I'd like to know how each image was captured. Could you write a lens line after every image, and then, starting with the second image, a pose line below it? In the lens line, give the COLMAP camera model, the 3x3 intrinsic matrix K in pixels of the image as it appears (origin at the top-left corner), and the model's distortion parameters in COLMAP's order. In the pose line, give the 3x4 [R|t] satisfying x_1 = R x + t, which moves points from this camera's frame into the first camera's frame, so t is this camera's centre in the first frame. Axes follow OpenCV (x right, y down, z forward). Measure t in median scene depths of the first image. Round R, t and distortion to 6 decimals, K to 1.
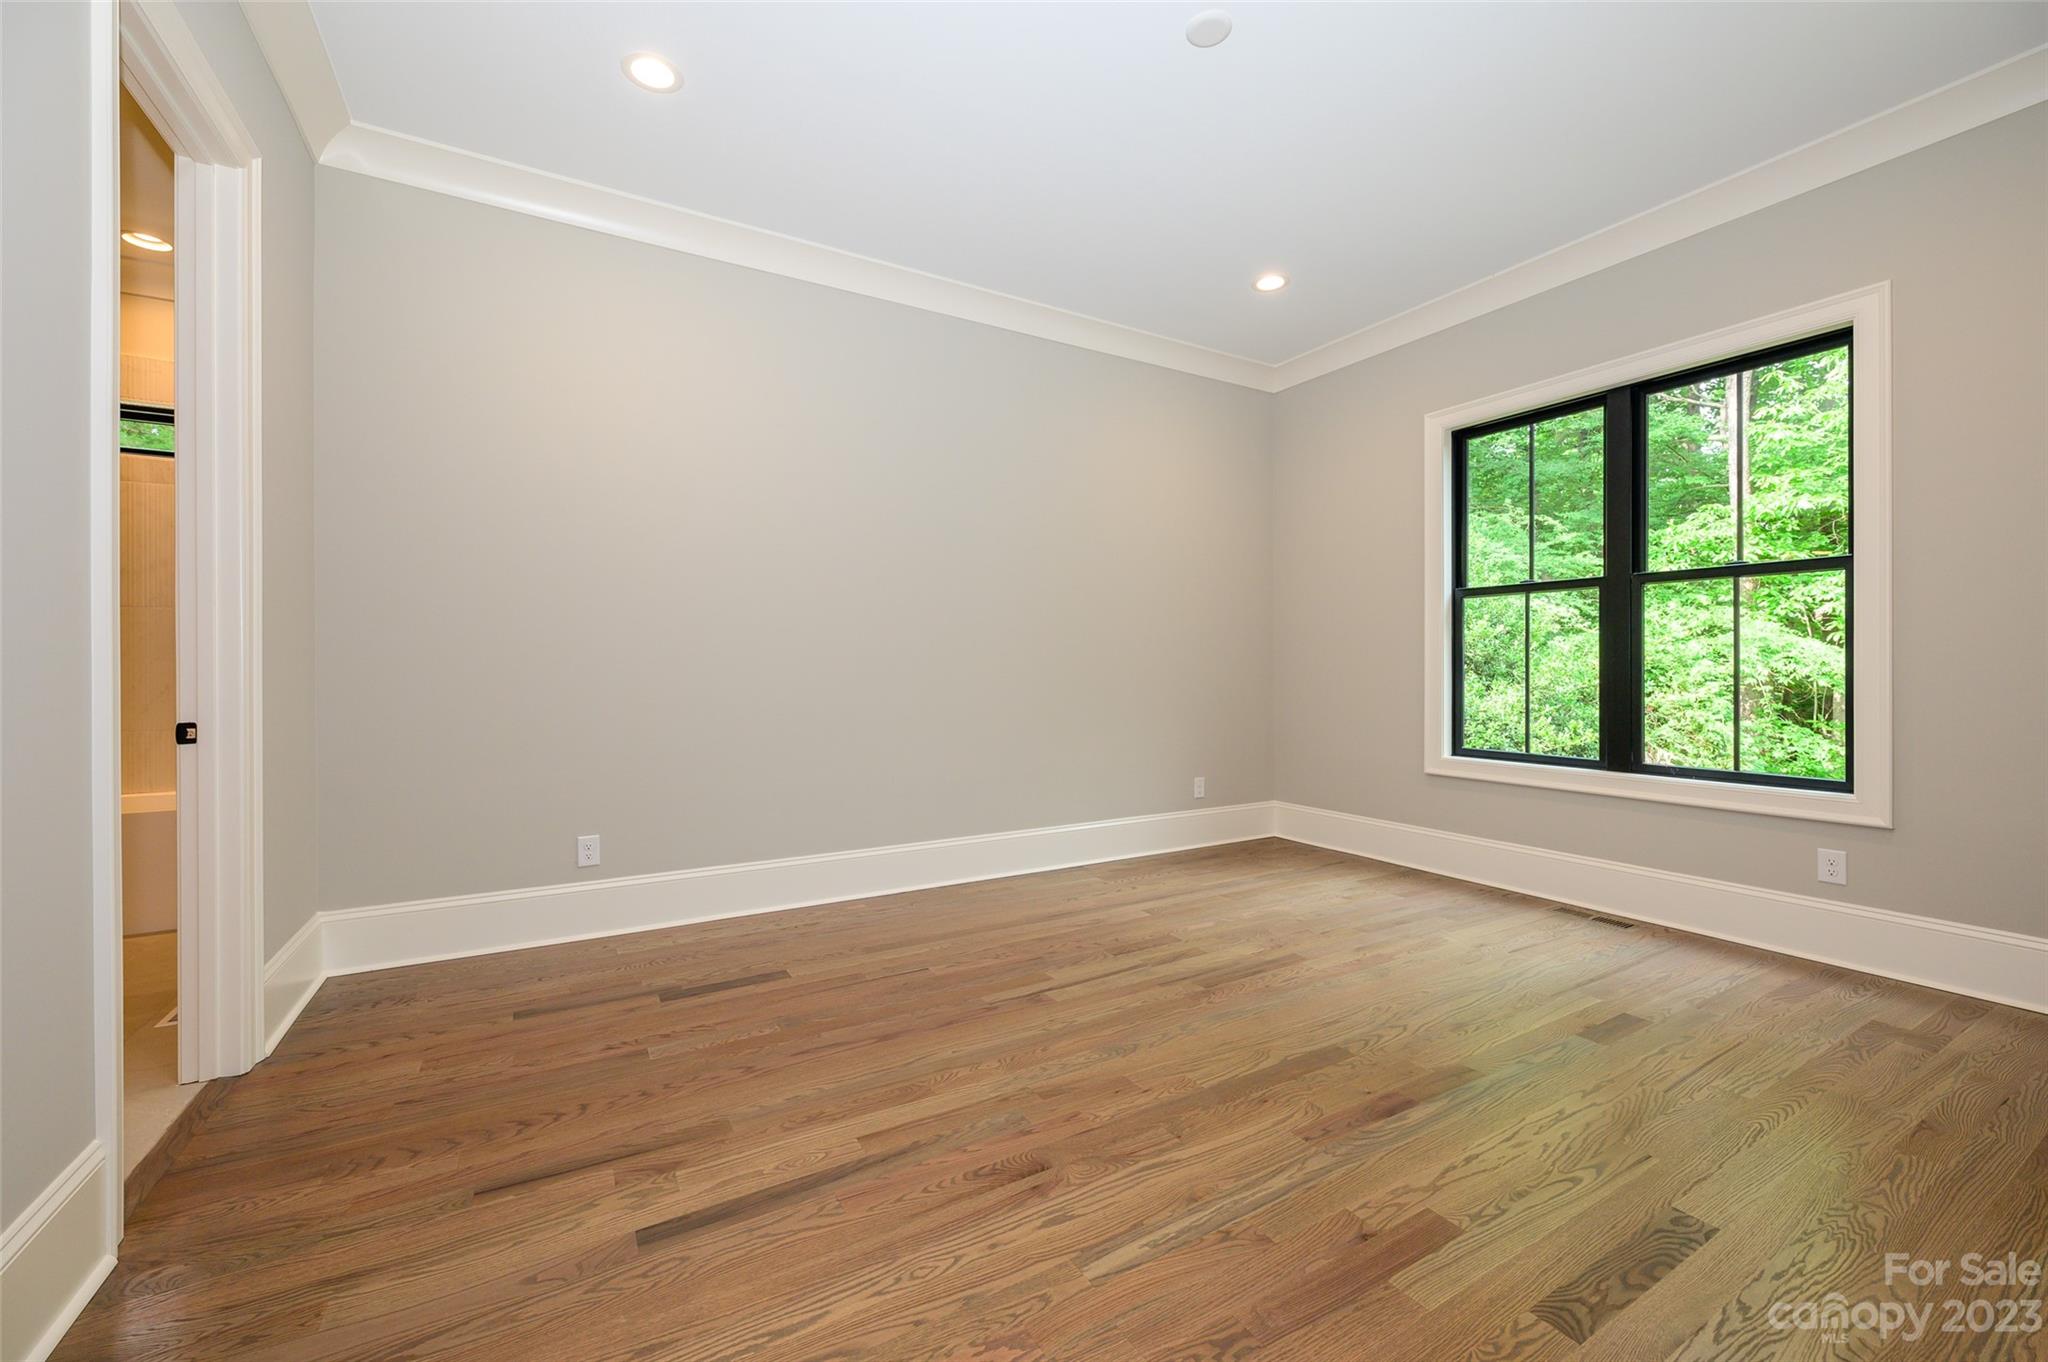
lens RADIAL K [[912.9, 0, 1025.0], [0, 912.9, 670.3], [0, 0, 1]] dist [0.000625, 0.000096]
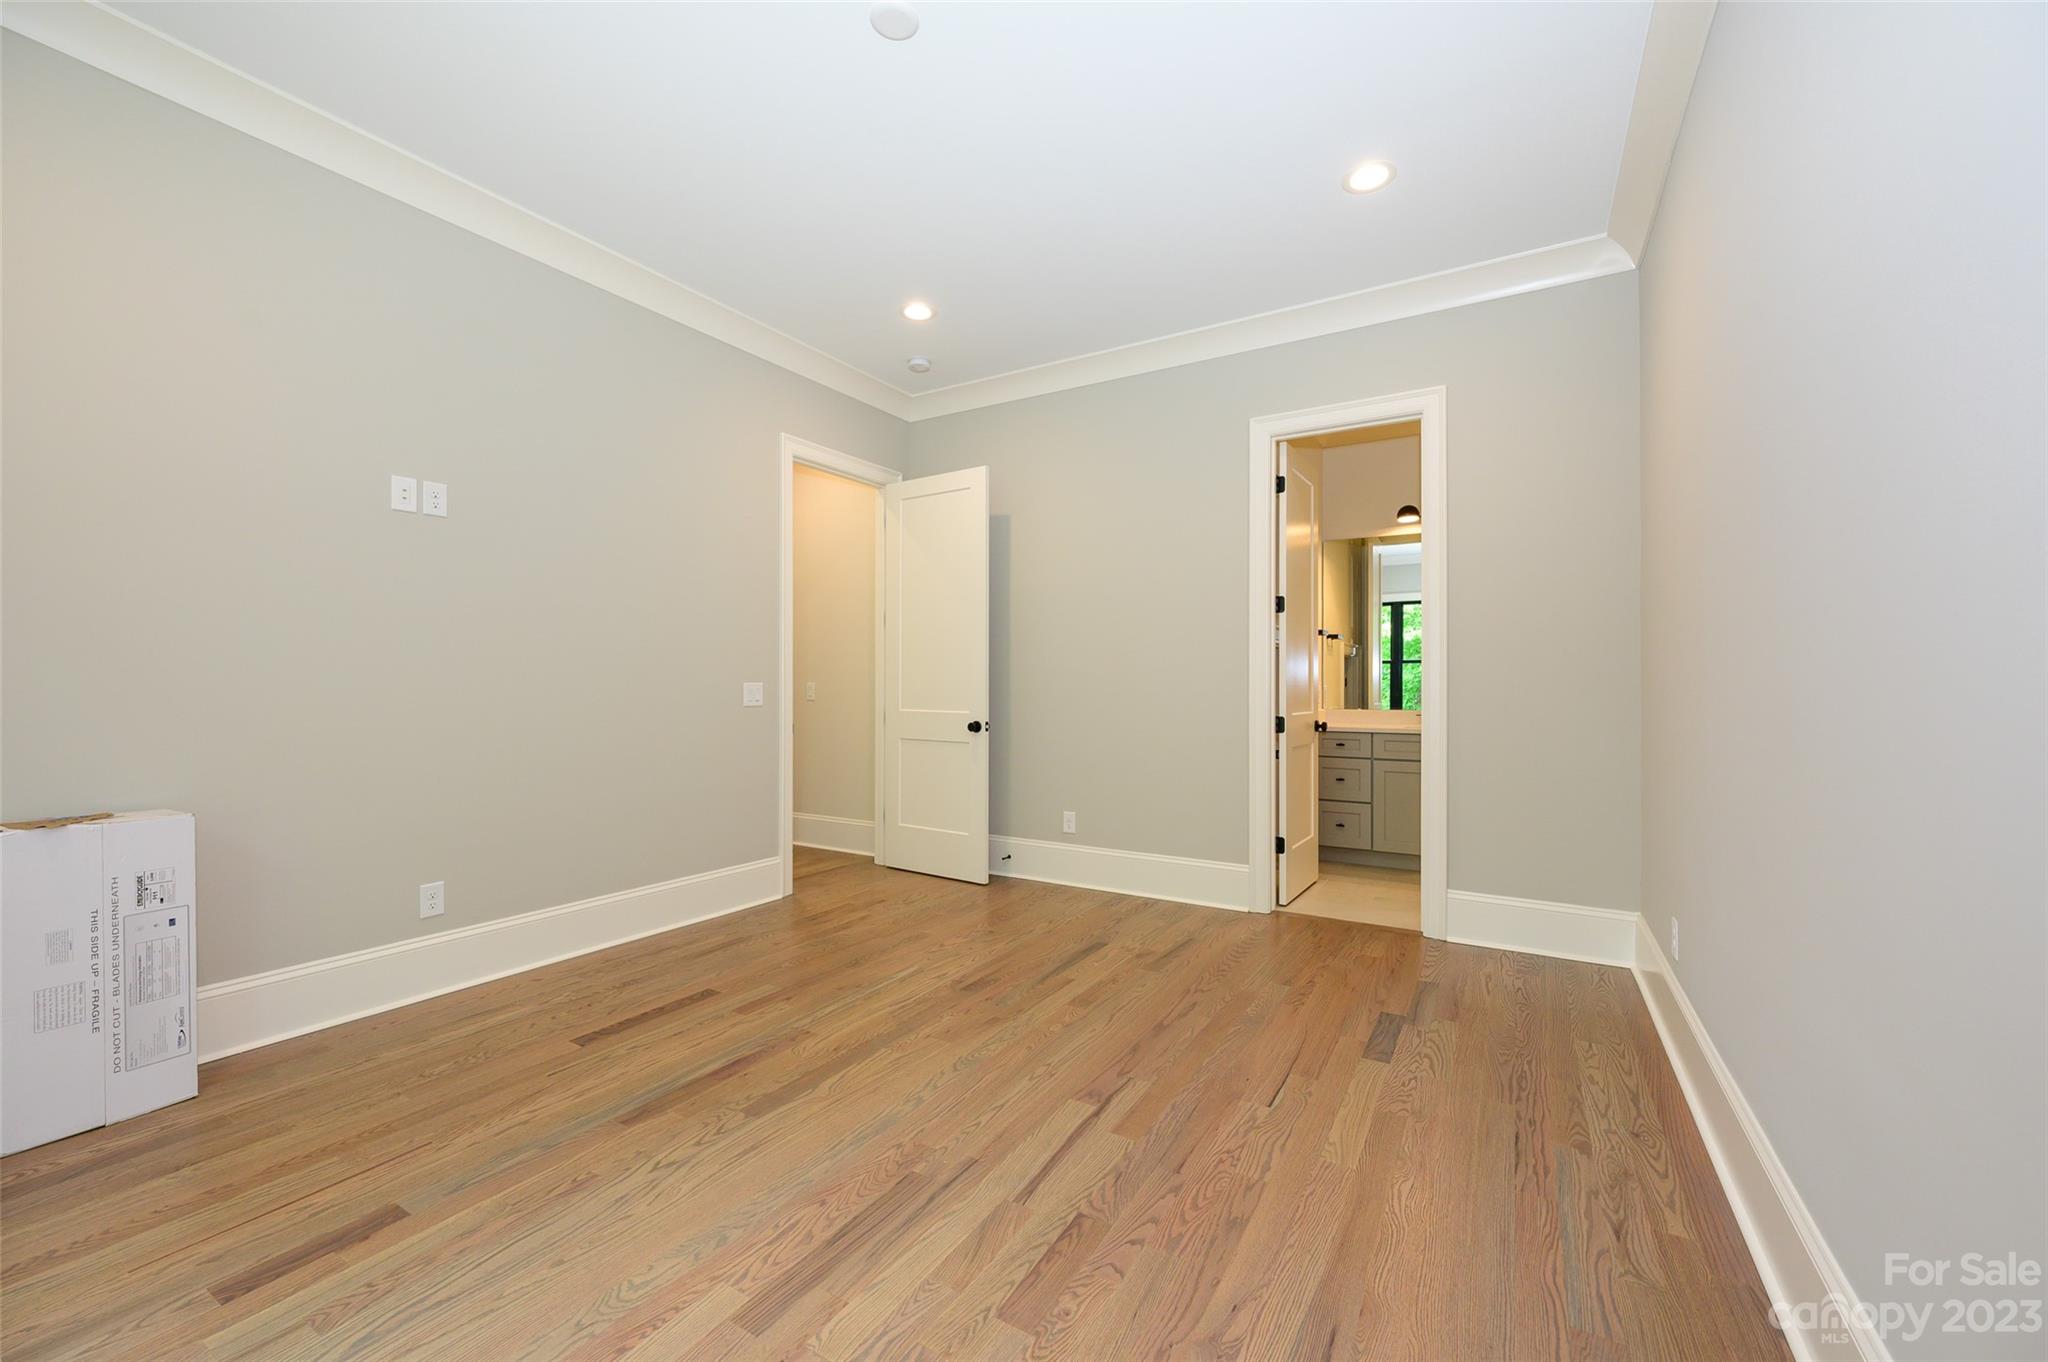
lens RADIAL K [[797.0, 0, 1024.0], [0, 797.0, 681.0], [0, 0, 1]] dist [0.001255, 0.000185]
pose [[-0.894031, -0.003865, -0.447988, 0.409766], [-0.002379, 0.999990, -0.003880, -0.028295], [0.447999, -0.002403, -0.894031, 1.640833]]
